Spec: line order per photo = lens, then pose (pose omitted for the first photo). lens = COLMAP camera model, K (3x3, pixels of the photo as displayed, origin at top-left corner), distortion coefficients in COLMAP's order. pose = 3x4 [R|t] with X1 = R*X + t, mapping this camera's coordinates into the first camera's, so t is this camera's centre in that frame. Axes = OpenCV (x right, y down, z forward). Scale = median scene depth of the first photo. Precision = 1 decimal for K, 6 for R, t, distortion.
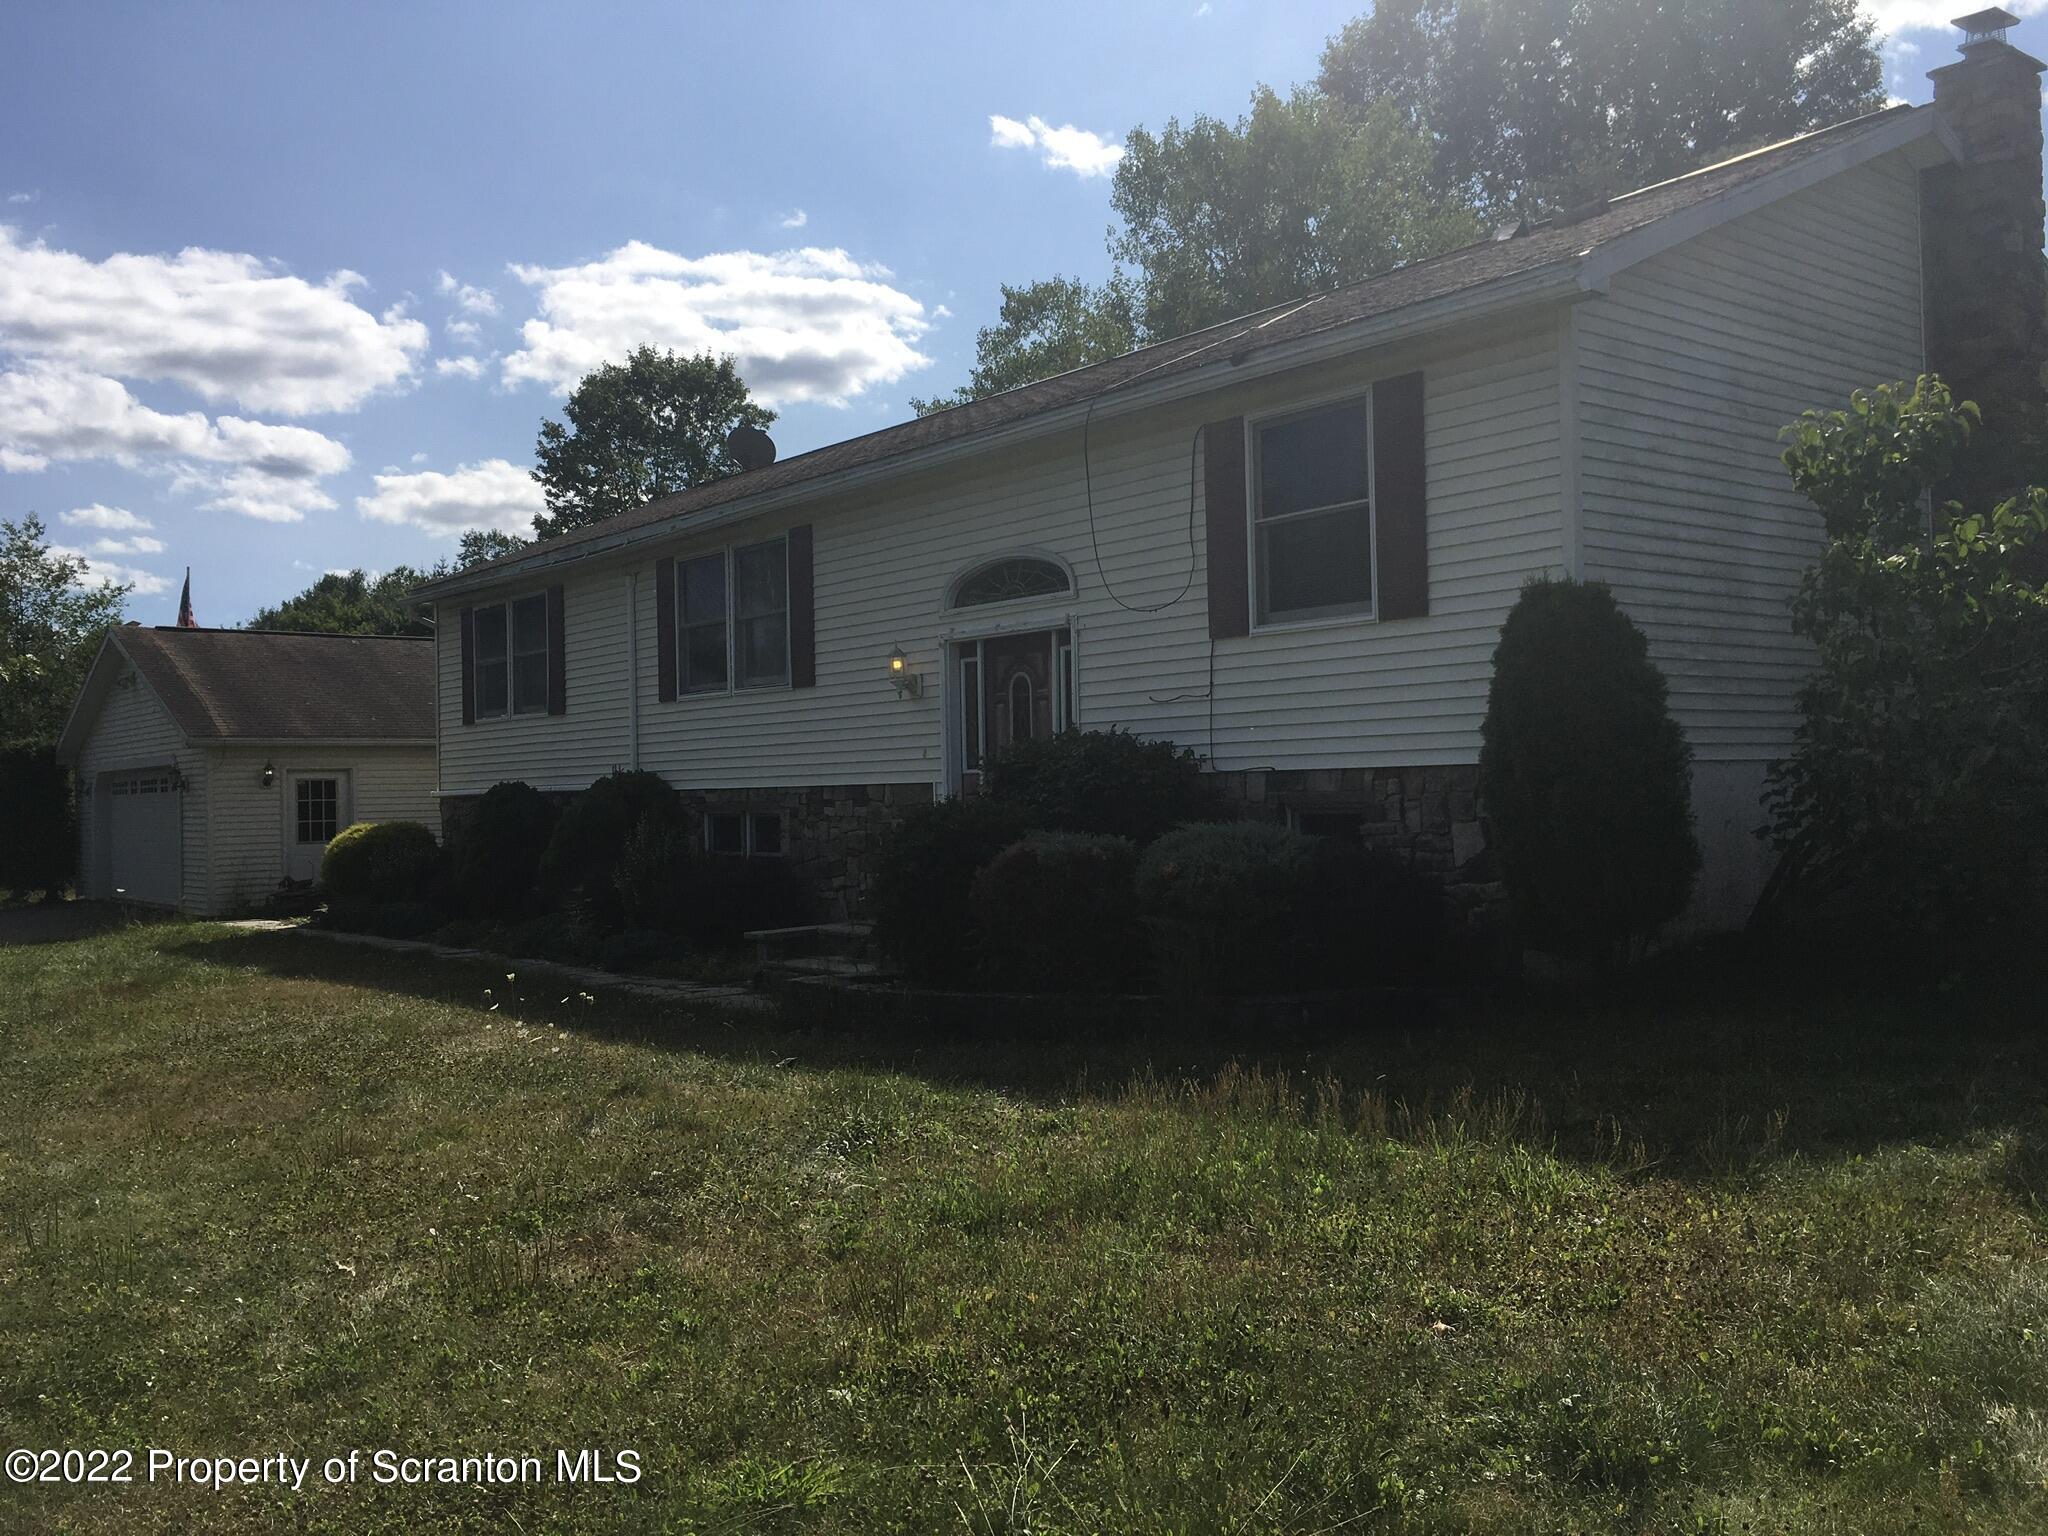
lens RADIAL K [[1739.0, 0, 1024.0], [0, 1739.0, 768.0], [0, 0, 1]] dist [0.005640, 0.001117]
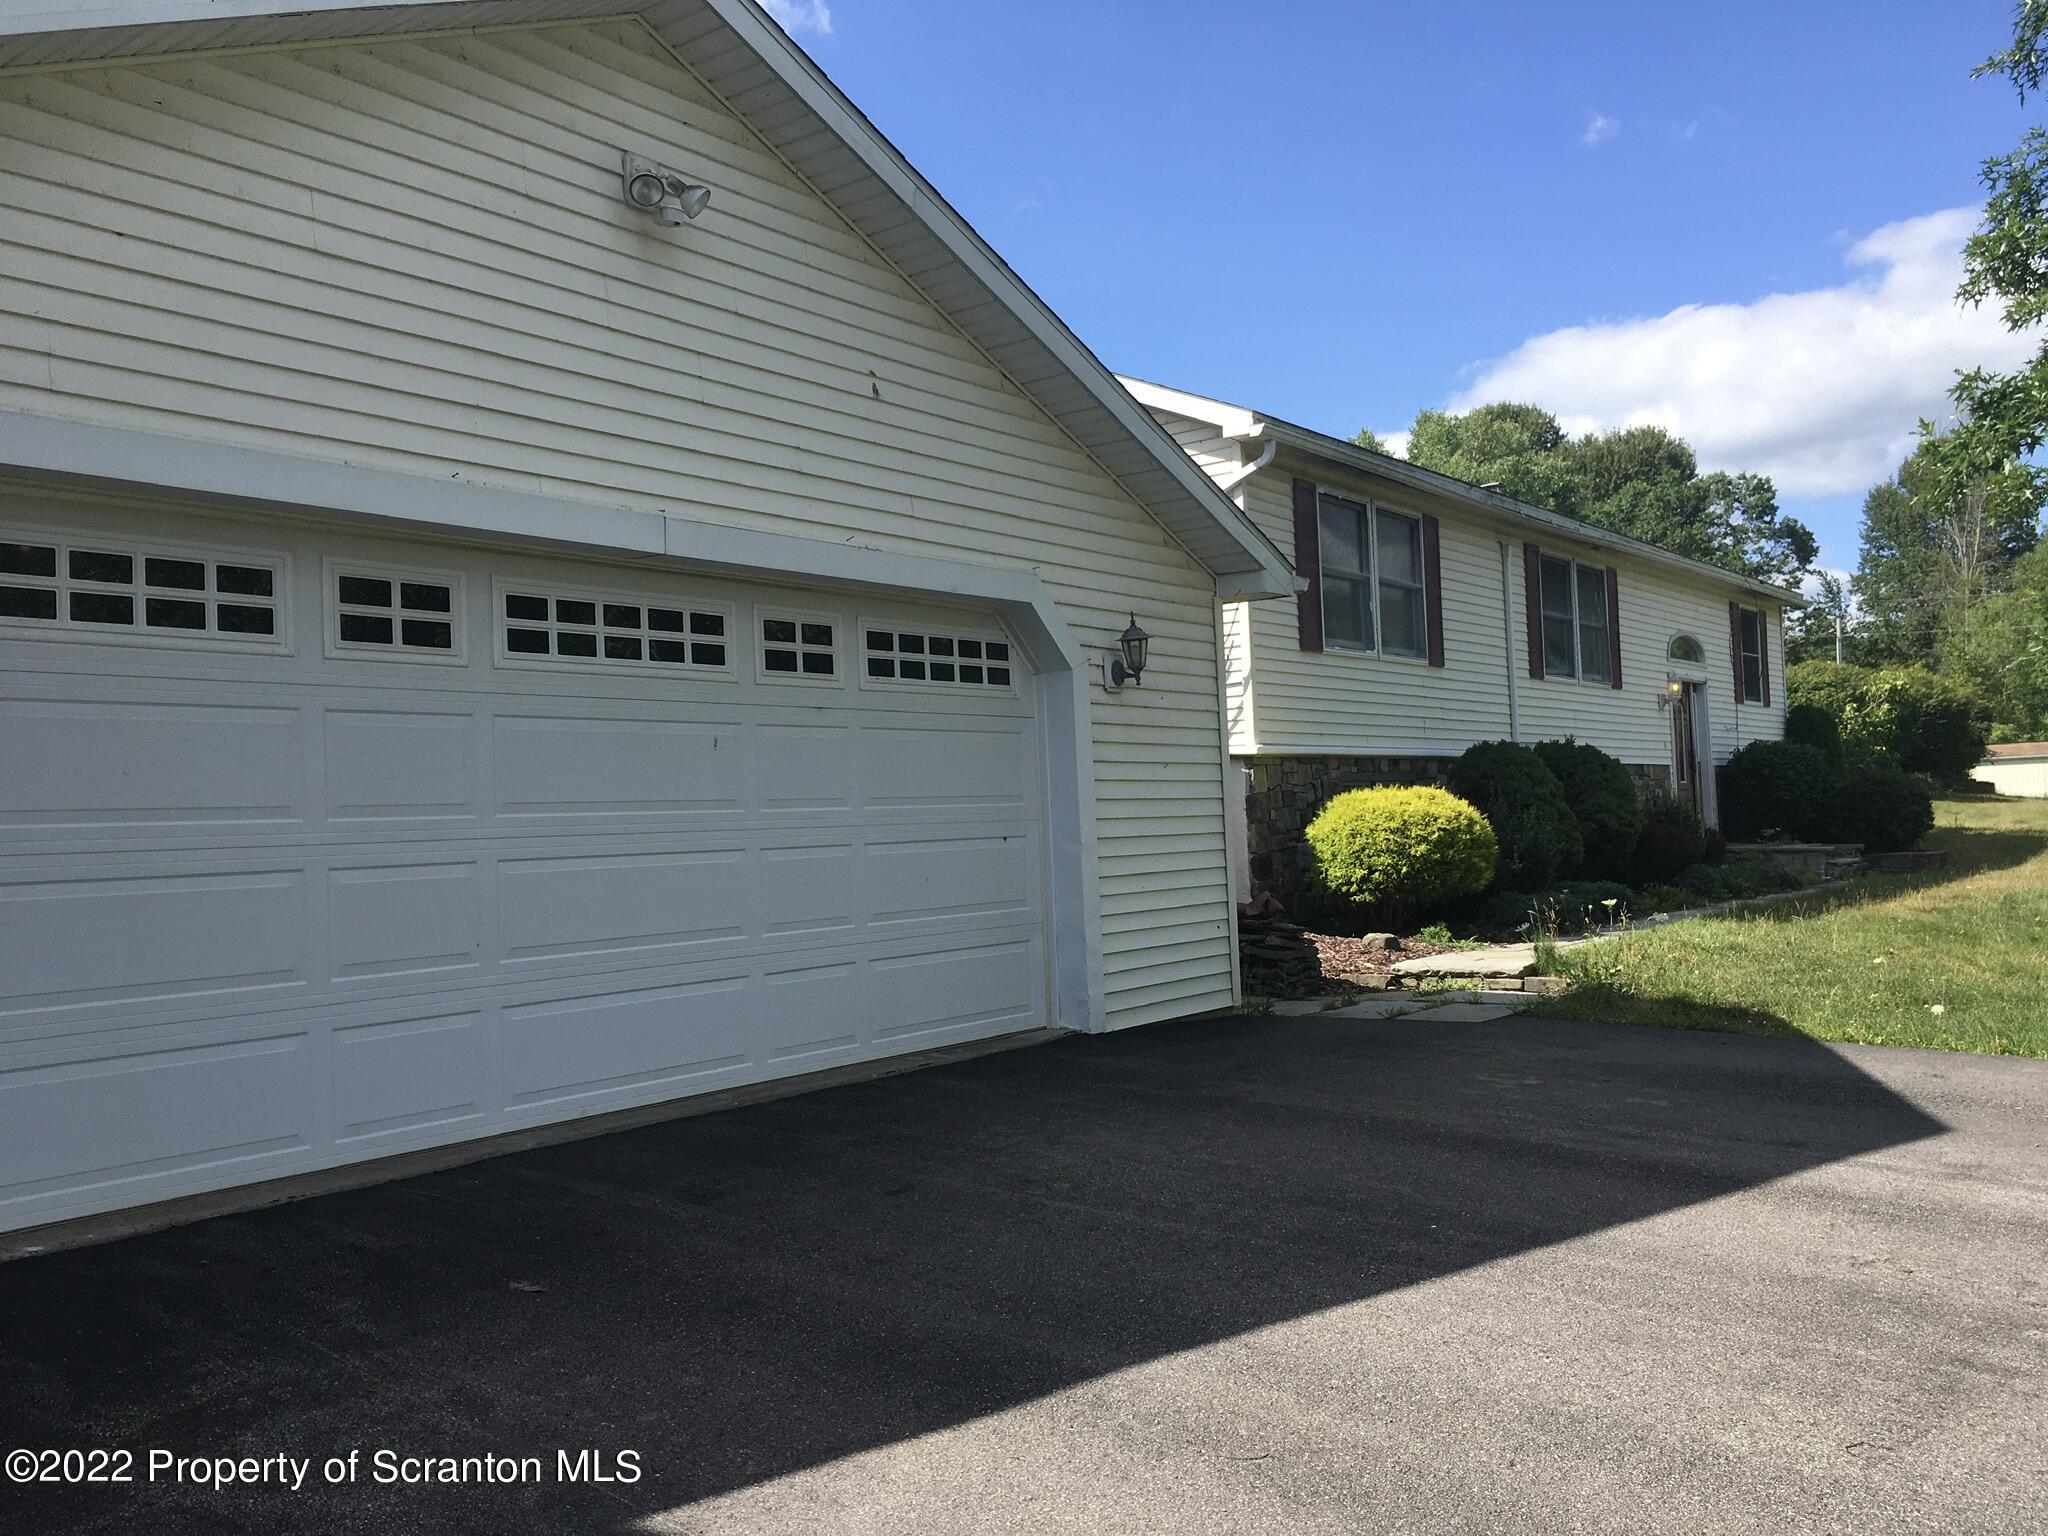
lens RADIAL K [[1739.0, 0, 1024.0], [0, 1739.0, 768.0], [0, 0, 1]] dist [0.005640, 0.001117]
pose [[-0.221200, 0.065797, 0.973006, -1.029413], [0.029671, 0.997714, -0.060723, 0.063401], [-0.974777, 0.015438, -0.222646, 1.362288]]
